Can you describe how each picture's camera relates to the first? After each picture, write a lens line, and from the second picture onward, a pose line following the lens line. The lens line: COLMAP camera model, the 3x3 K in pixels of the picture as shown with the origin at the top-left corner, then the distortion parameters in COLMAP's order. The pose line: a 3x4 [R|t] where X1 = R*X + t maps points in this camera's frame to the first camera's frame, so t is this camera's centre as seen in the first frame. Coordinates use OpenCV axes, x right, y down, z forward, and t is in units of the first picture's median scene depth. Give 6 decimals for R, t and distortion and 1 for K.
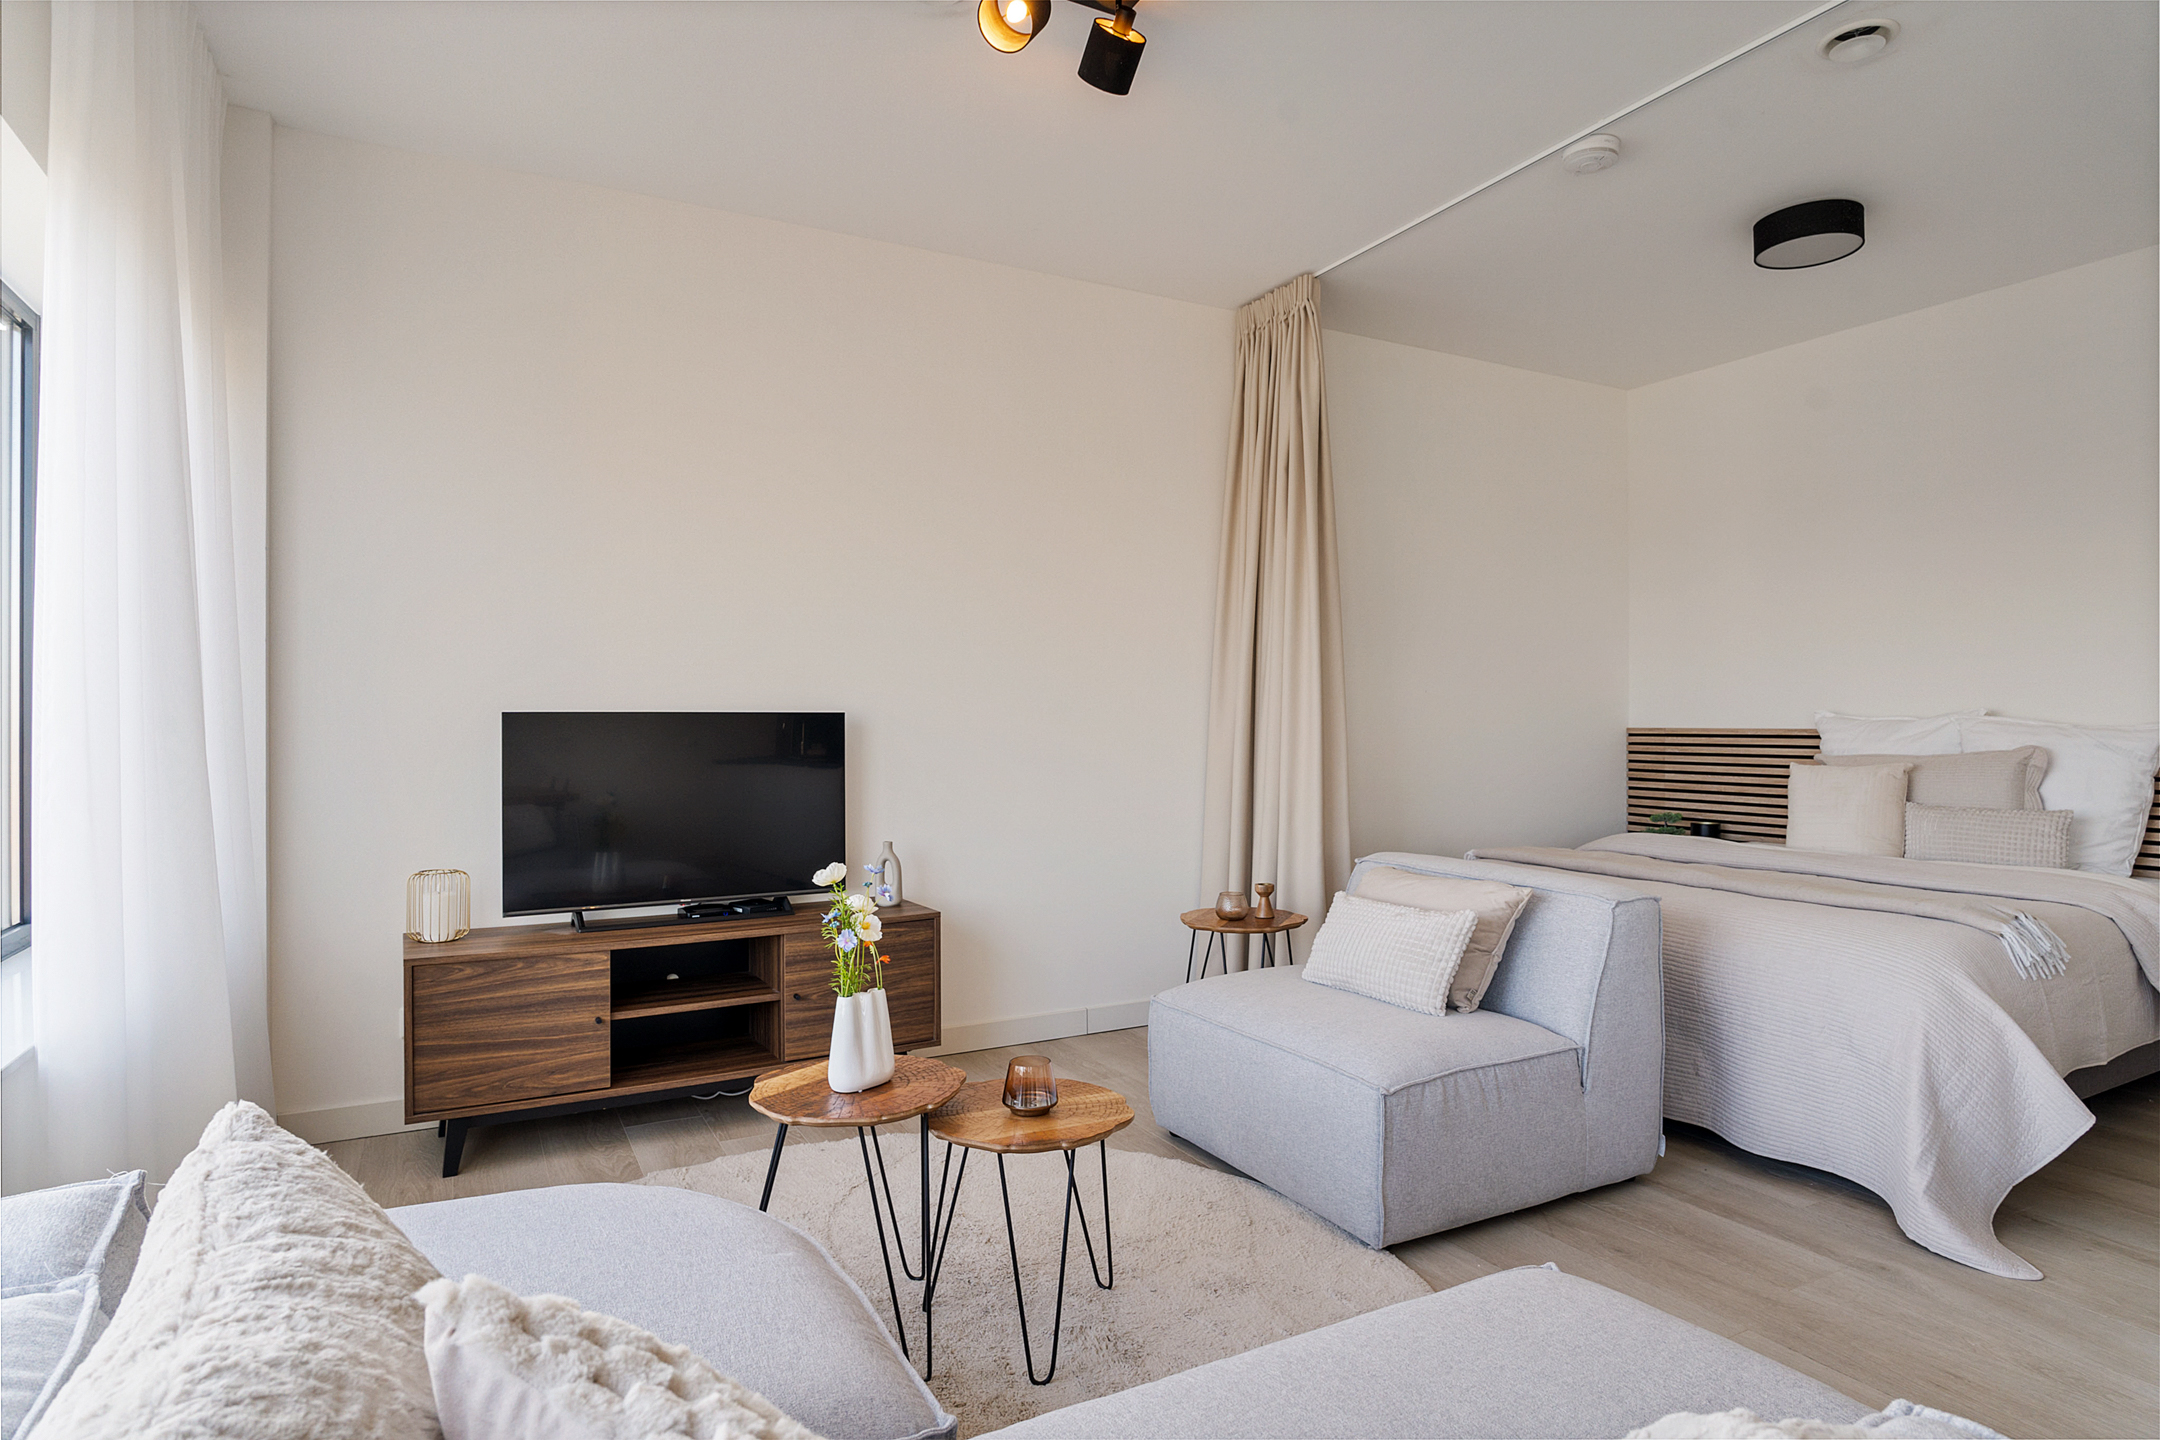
lens RADIAL K [[1181.3, 0, 1088.5], [0, 1181.3, 720.5], [0, 0, 1]] dist [-0.023865, 0.004813]
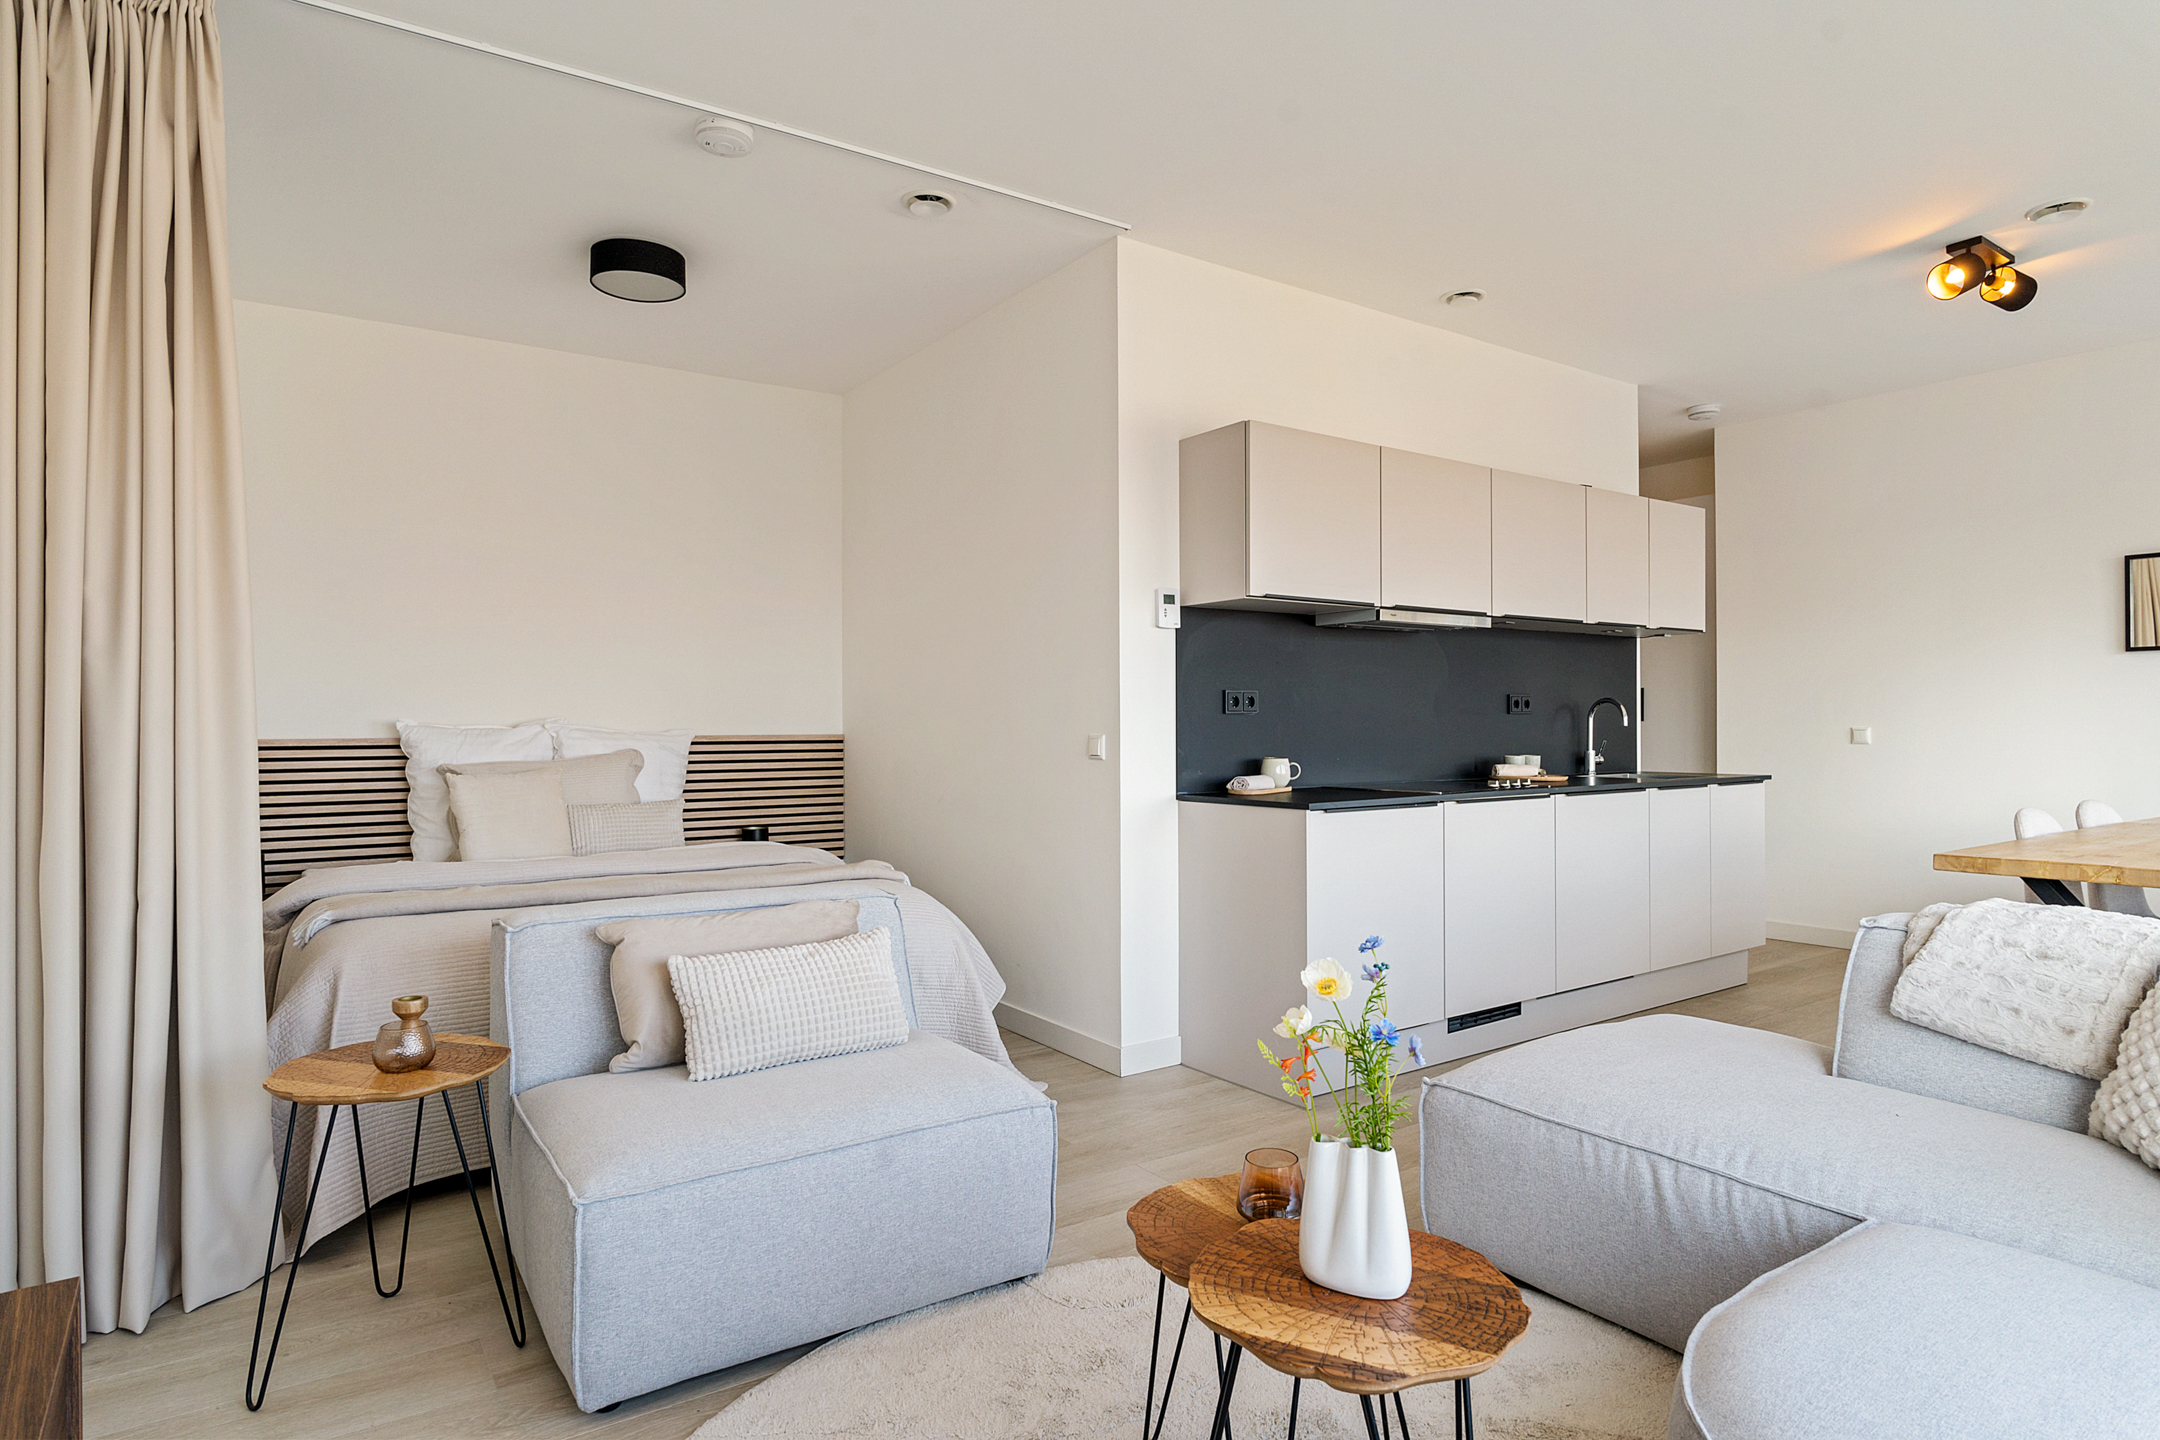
lens RADIAL K [[1181.3, 0, 1088.5], [0, 1181.3, 720.5], [0, 0, 1]] dist [-0.023865, 0.004813]
pose [[-0.105724, 0.001886, 0.994394, -0.602426], [0.006455, 0.999978, -0.001210, -0.005117], [-0.994375, 0.006291, -0.105734, 0.875874]]
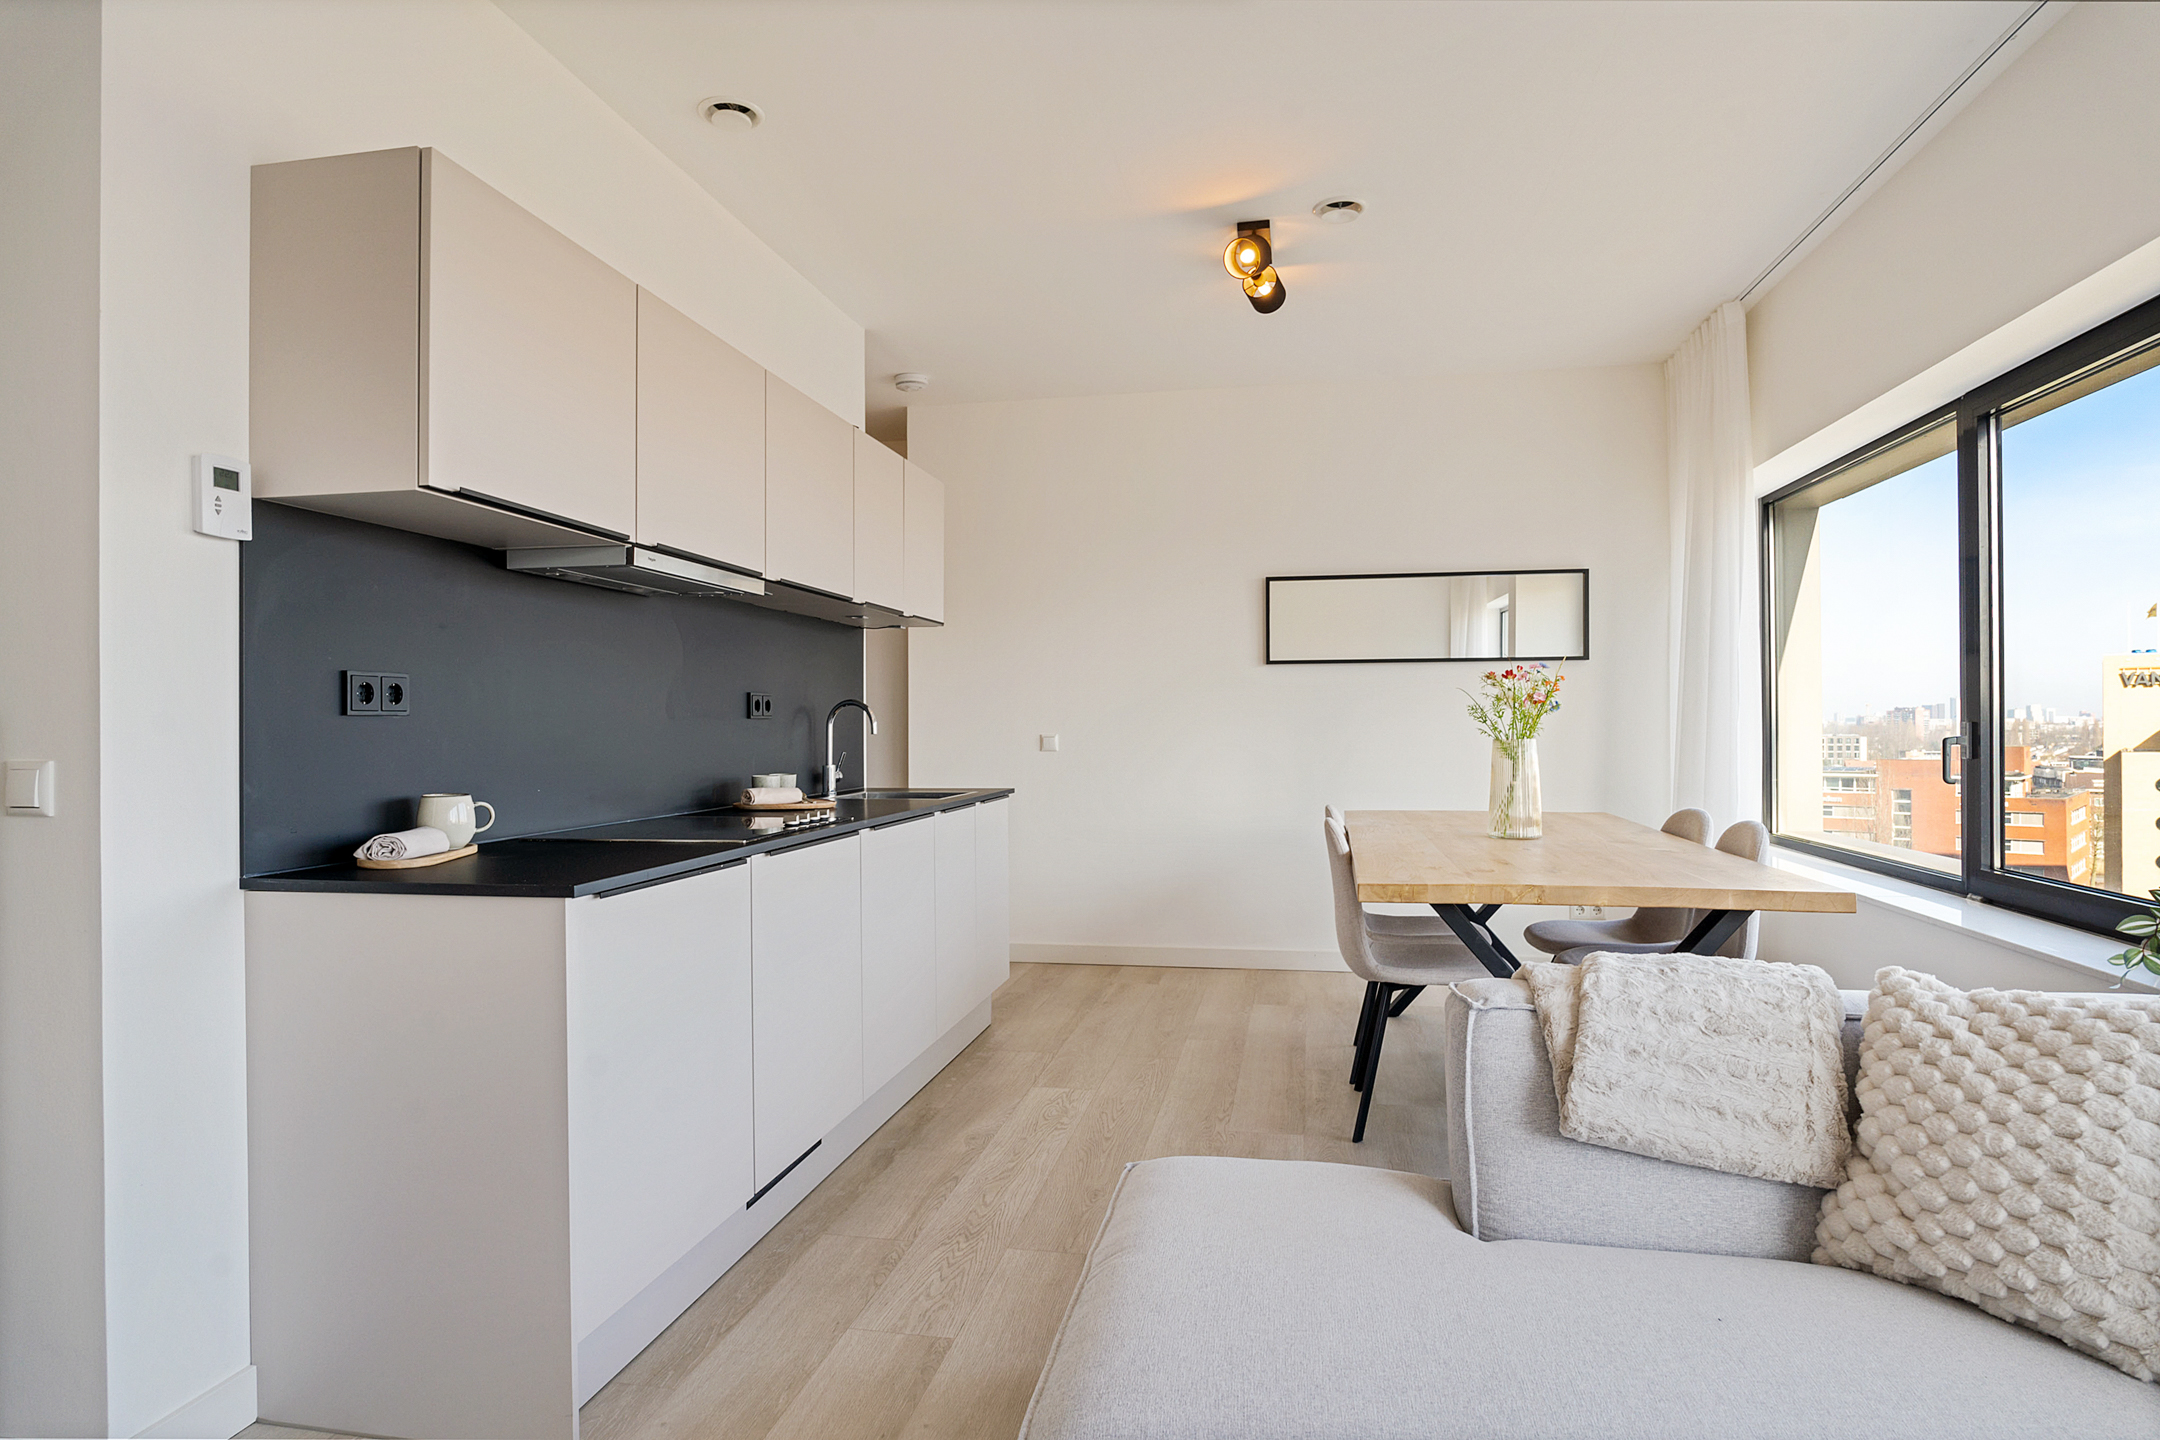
lens RADIAL K [[1181.3, 0, 1088.5], [0, 1181.3, 720.5], [0, 0, 1]] dist [-0.023865, 0.004813]
pose [[-0.775130, 0.006353, 0.631770, -0.067041], [0.006750, 0.999976, -0.001773, -0.006109], [-0.631766, 0.002890, -0.775154, 0.841964]]
